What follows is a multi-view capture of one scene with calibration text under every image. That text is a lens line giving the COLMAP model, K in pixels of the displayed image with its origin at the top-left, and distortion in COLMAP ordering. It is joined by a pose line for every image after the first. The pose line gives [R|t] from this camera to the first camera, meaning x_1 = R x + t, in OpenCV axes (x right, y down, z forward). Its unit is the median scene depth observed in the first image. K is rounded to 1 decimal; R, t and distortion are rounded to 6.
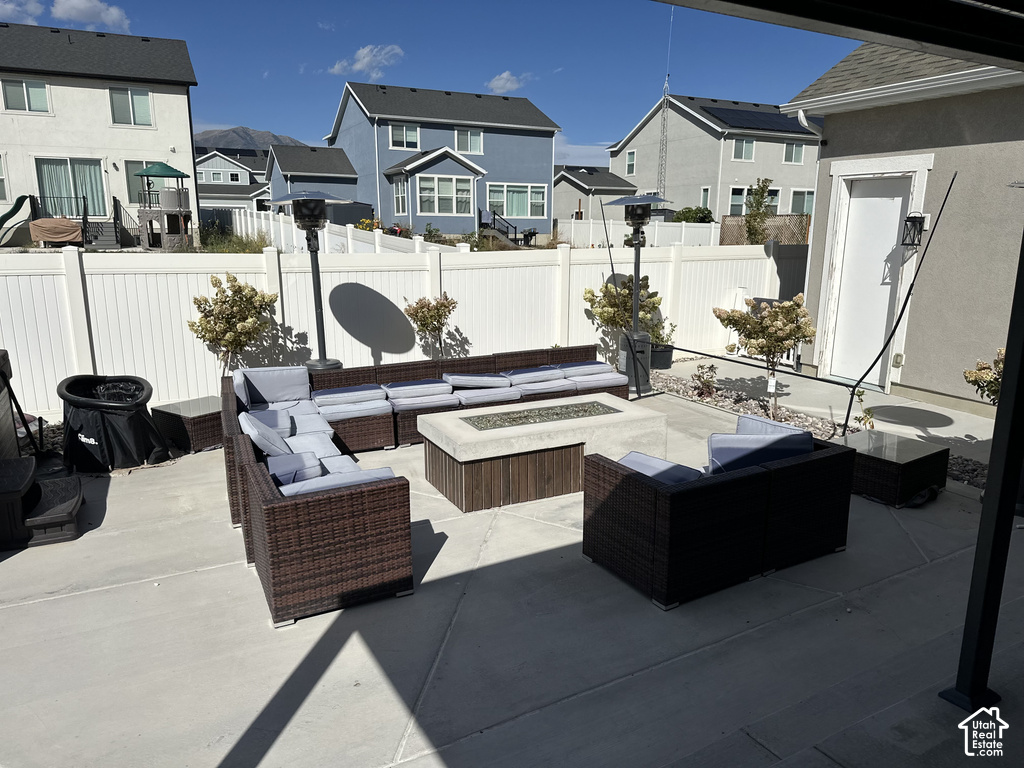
lens RADIAL K [[744.9, 0, 533.3], [0, 744.9, 391.0], [0, 0, 1]] dist [0.078821, -0.018589]
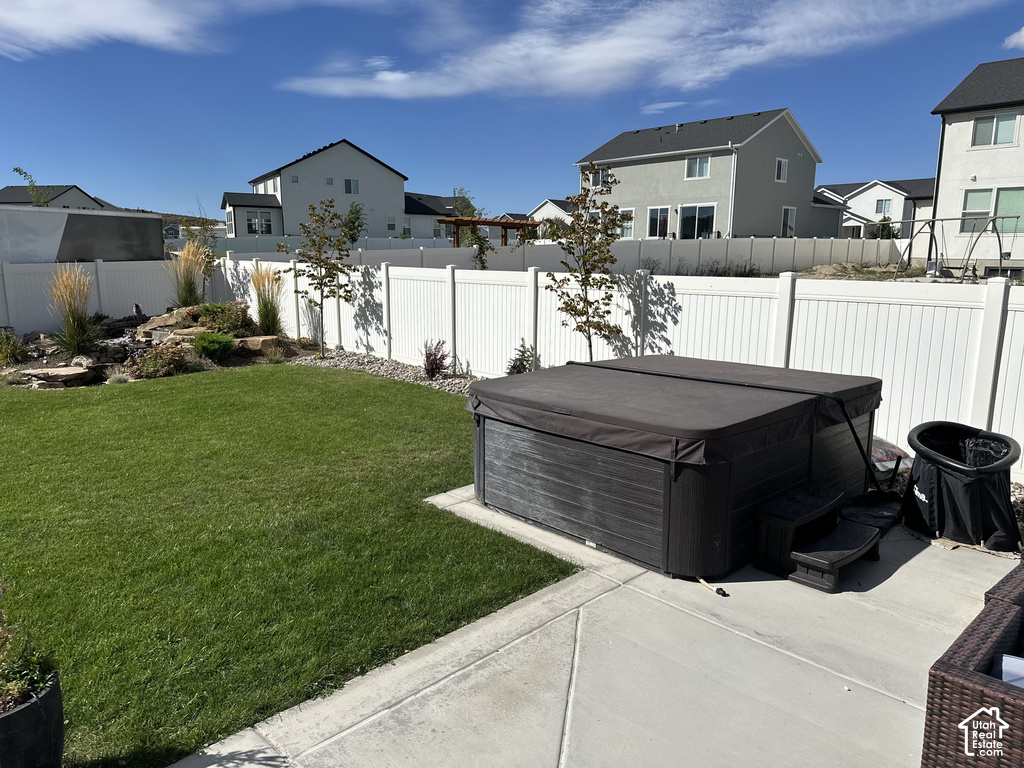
lens RADIAL K [[744.9, 0, 511.3], [0, 744.9, 389.5], [0, 0, 1]] dist [0.078821, -0.018589]
pose [[0.304521, 0.171210, -0.936992, 0.071311], [-0.216676, 0.970374, 0.106891, -0.044393], [0.927534, 0.170473, 0.332596, 0.254947]]
